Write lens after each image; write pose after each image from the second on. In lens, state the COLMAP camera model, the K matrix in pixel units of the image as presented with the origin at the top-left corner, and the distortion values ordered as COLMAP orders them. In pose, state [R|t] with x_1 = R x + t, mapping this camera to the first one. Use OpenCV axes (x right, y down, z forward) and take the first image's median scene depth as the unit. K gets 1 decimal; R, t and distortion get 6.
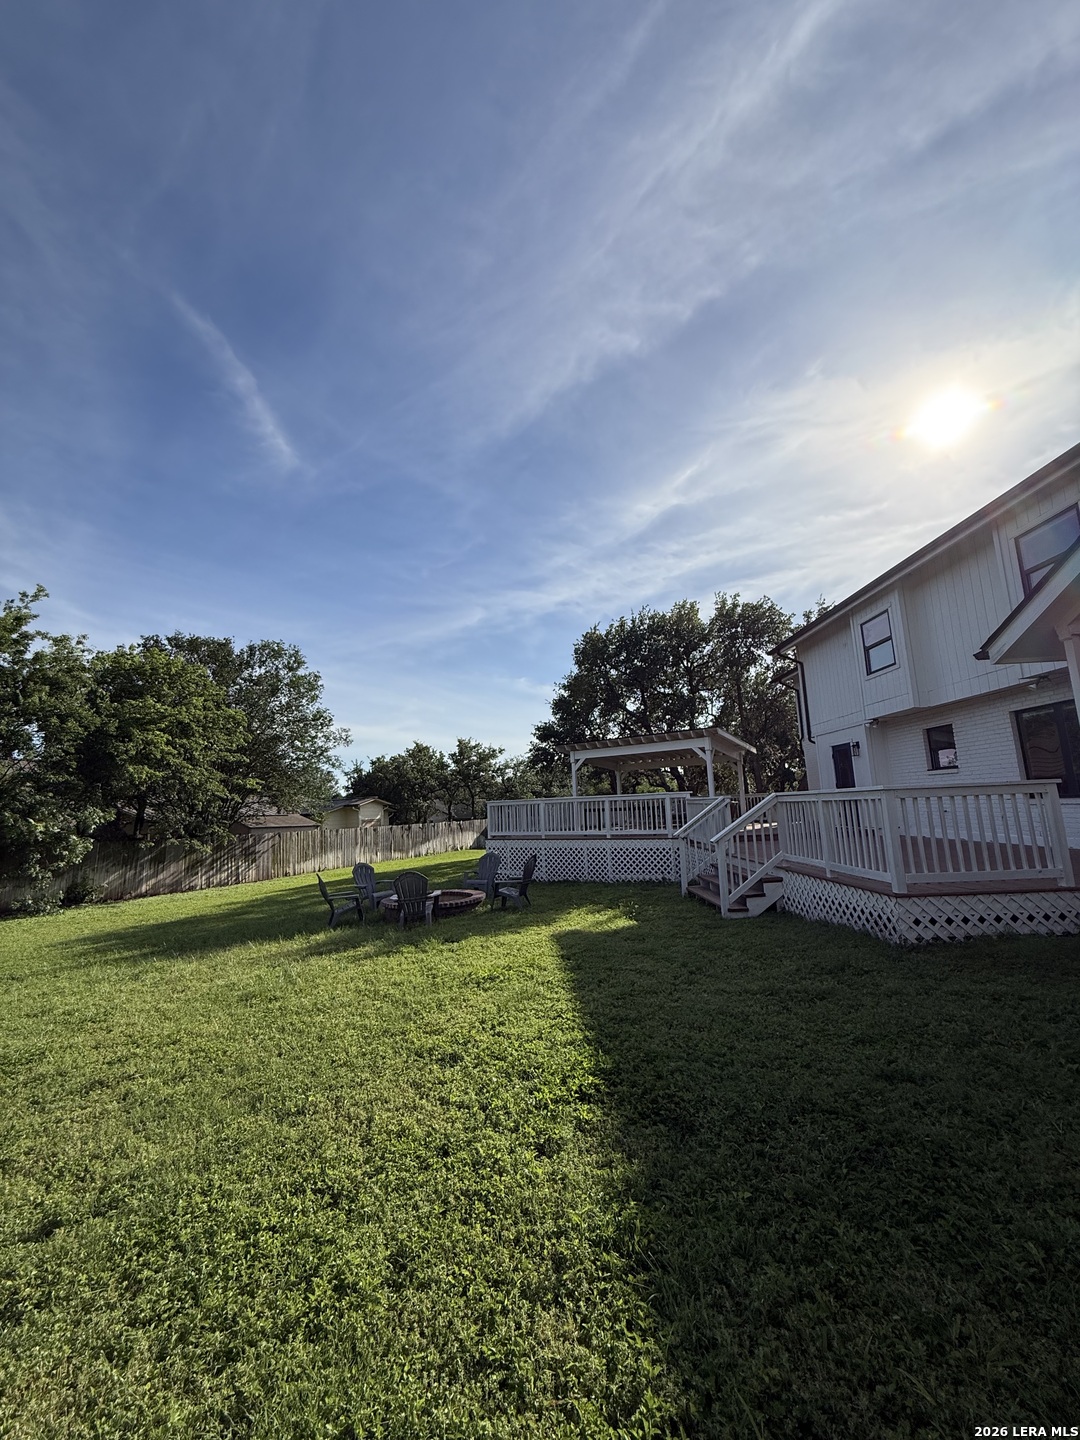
lens RADIAL K [[576.2, 0, 538.6], [0, 576.2, 715.1], [0, 0, 1]] dist [0.000043, 0.000000]
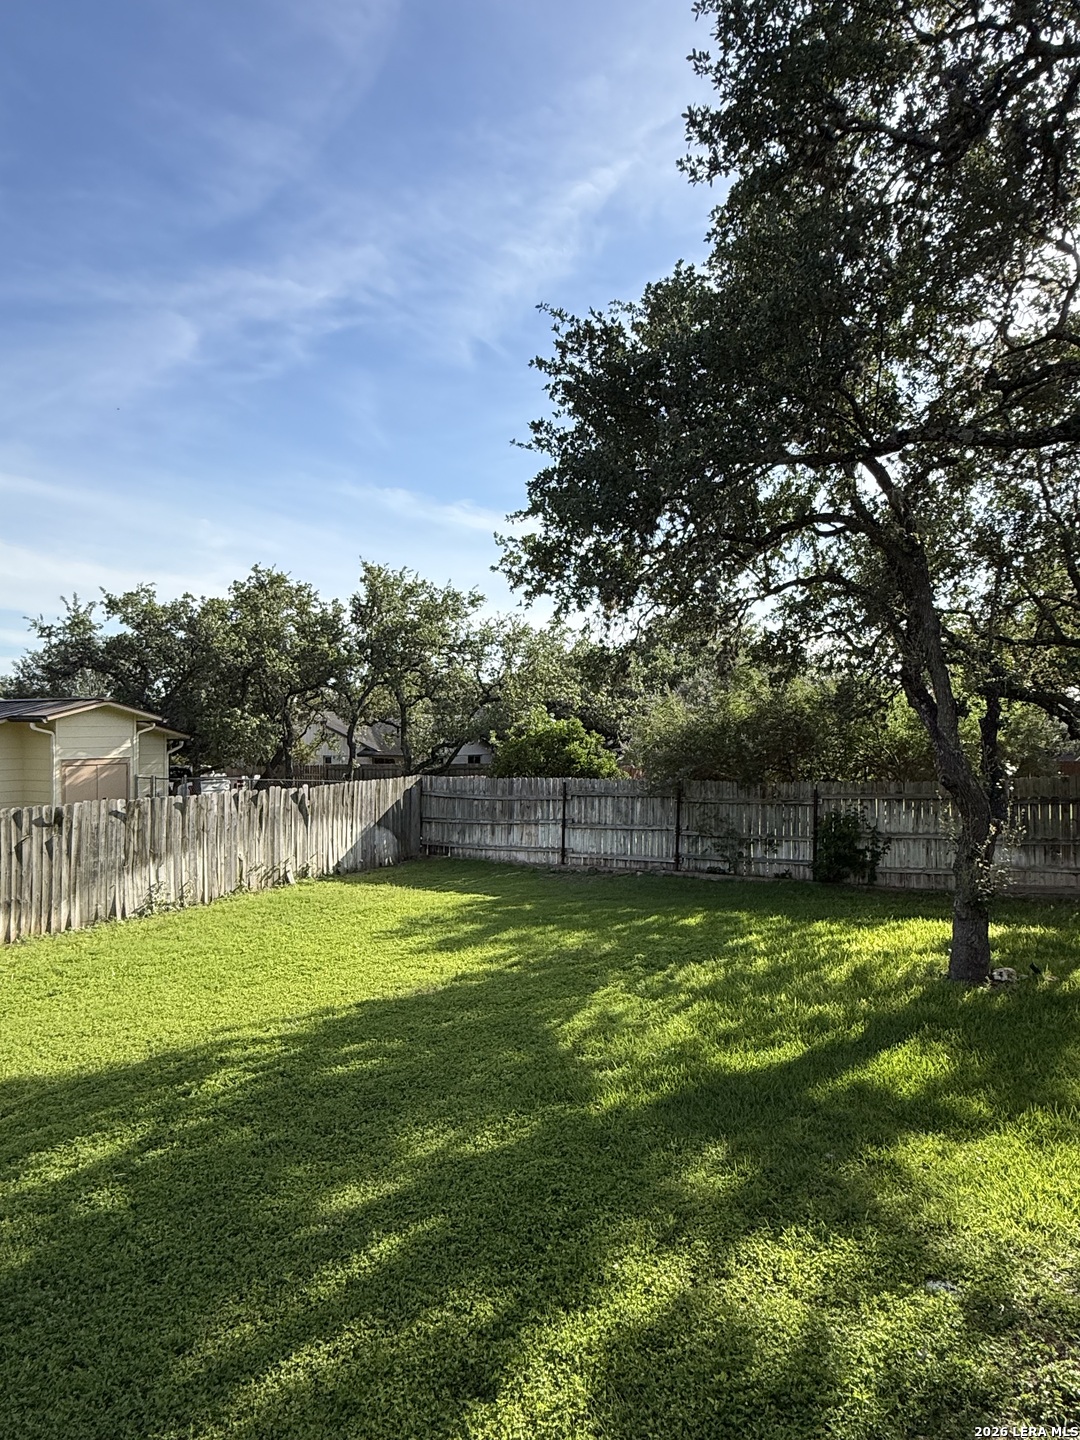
lens RADIAL K [[914.6, 0, 540.0], [0, 914.6, 721.8], [0, 0, 1]] dist [0.003332, 0.000607]
pose [[0.999092, 0.038382, -0.018476, -0.004275], [-0.035280, 0.988652, 0.146022, 0.052341], [0.023871, -0.145238, 0.989109, 0.358708]]
